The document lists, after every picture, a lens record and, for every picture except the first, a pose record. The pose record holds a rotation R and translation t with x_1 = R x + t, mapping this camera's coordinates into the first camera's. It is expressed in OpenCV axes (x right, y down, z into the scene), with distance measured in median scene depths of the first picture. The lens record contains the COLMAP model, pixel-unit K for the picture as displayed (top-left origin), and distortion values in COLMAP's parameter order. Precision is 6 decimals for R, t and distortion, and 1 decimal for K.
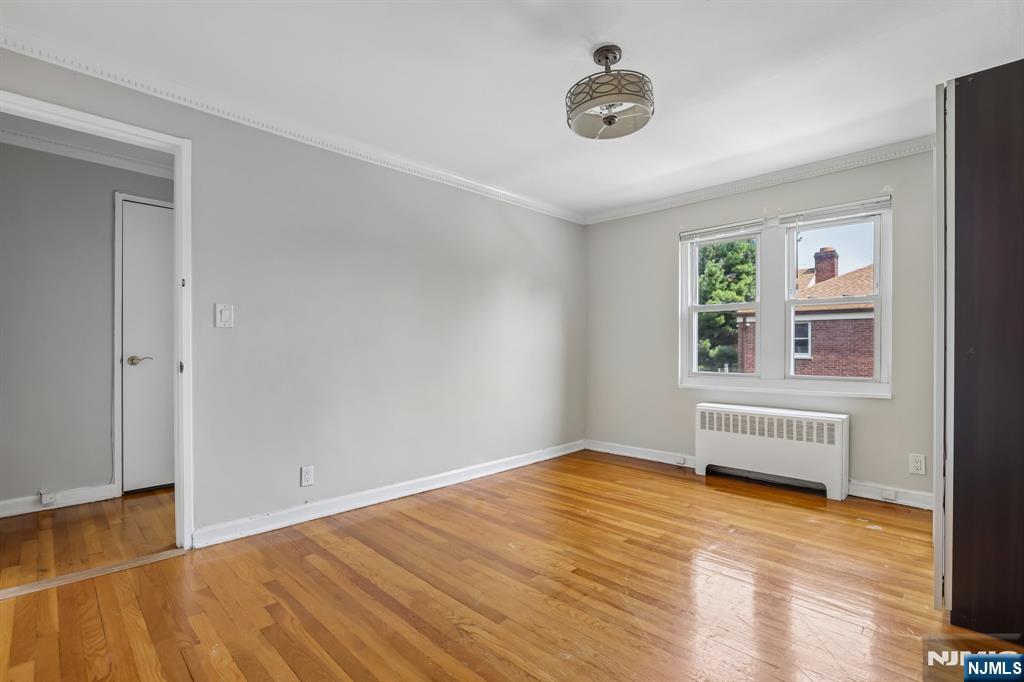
lens RADIAL K [[481.1, 0, 506.7], [0, 481.1, 346.4], [0, 0, 1]] dist [-0.043039, 0.018235]
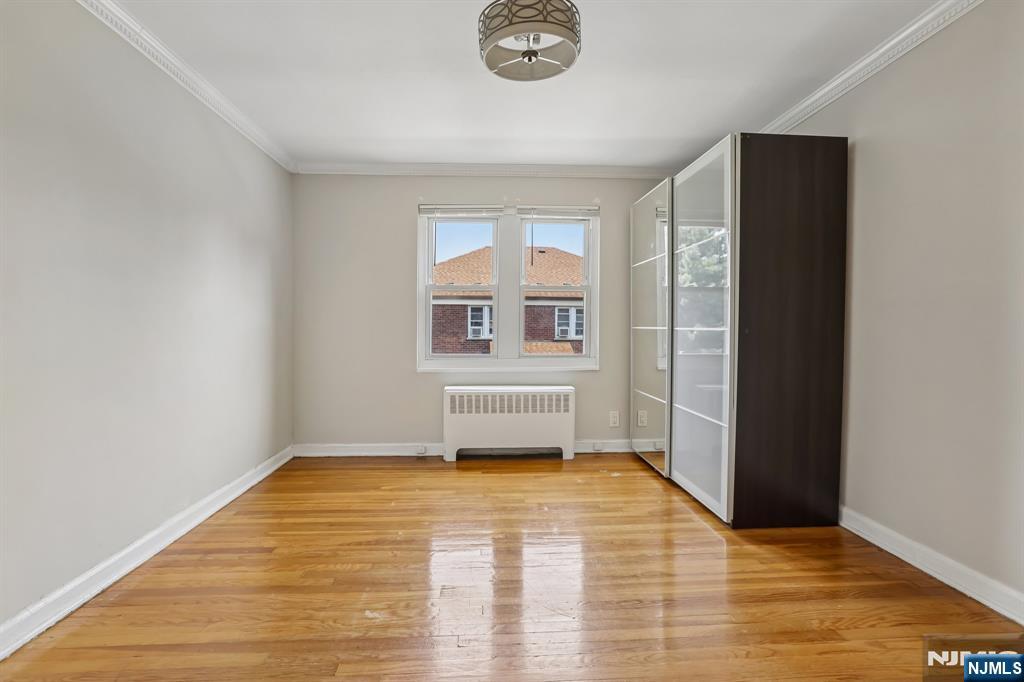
lens RADIAL K [[481.1, 0, 508.7], [0, 481.1, 341.2], [0, 0, 1]] dist [-0.043039, 0.018235]
pose [[0.665321, -0.012703, 0.746450, -0.247079], [-0.000554, 0.999847, 0.017508, 0.011197], [-0.746557, -0.012062, 0.665212, 0.286414]]
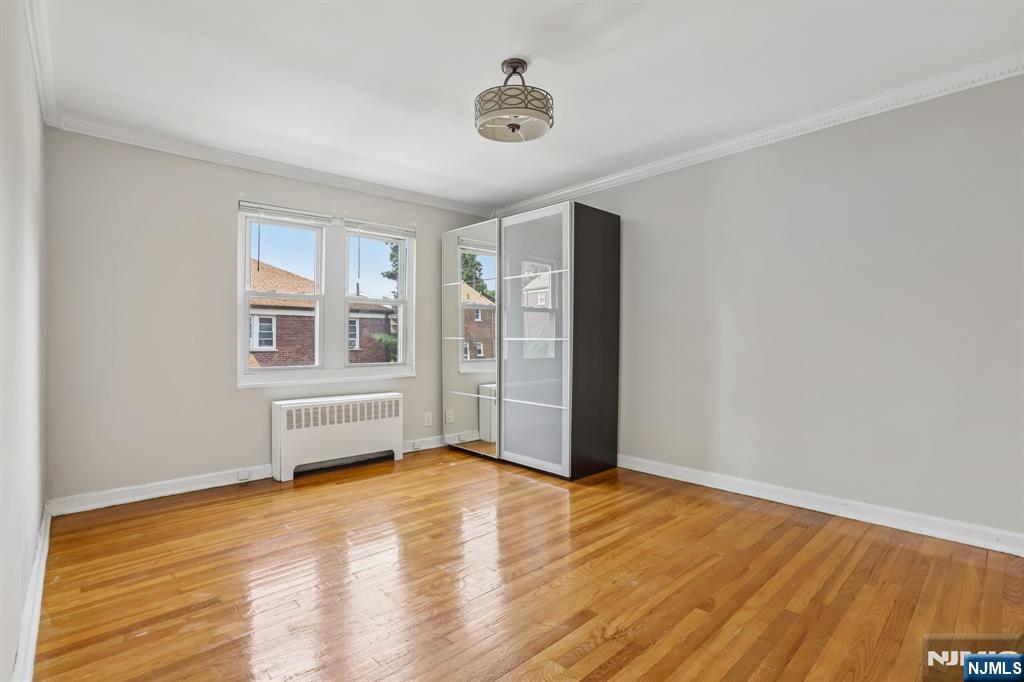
lens RADIAL K [[481.1, 0, 502.8], [0, 481.1, 346.0], [0, 0, 1]] dist [-0.043039, 0.018235]
pose [[0.049946, -0.008752, 0.998714, -0.494573], [0.006697, 0.999942, 0.008428, 0.010491], [-0.998729, 0.006268, 0.050001, 0.576564]]
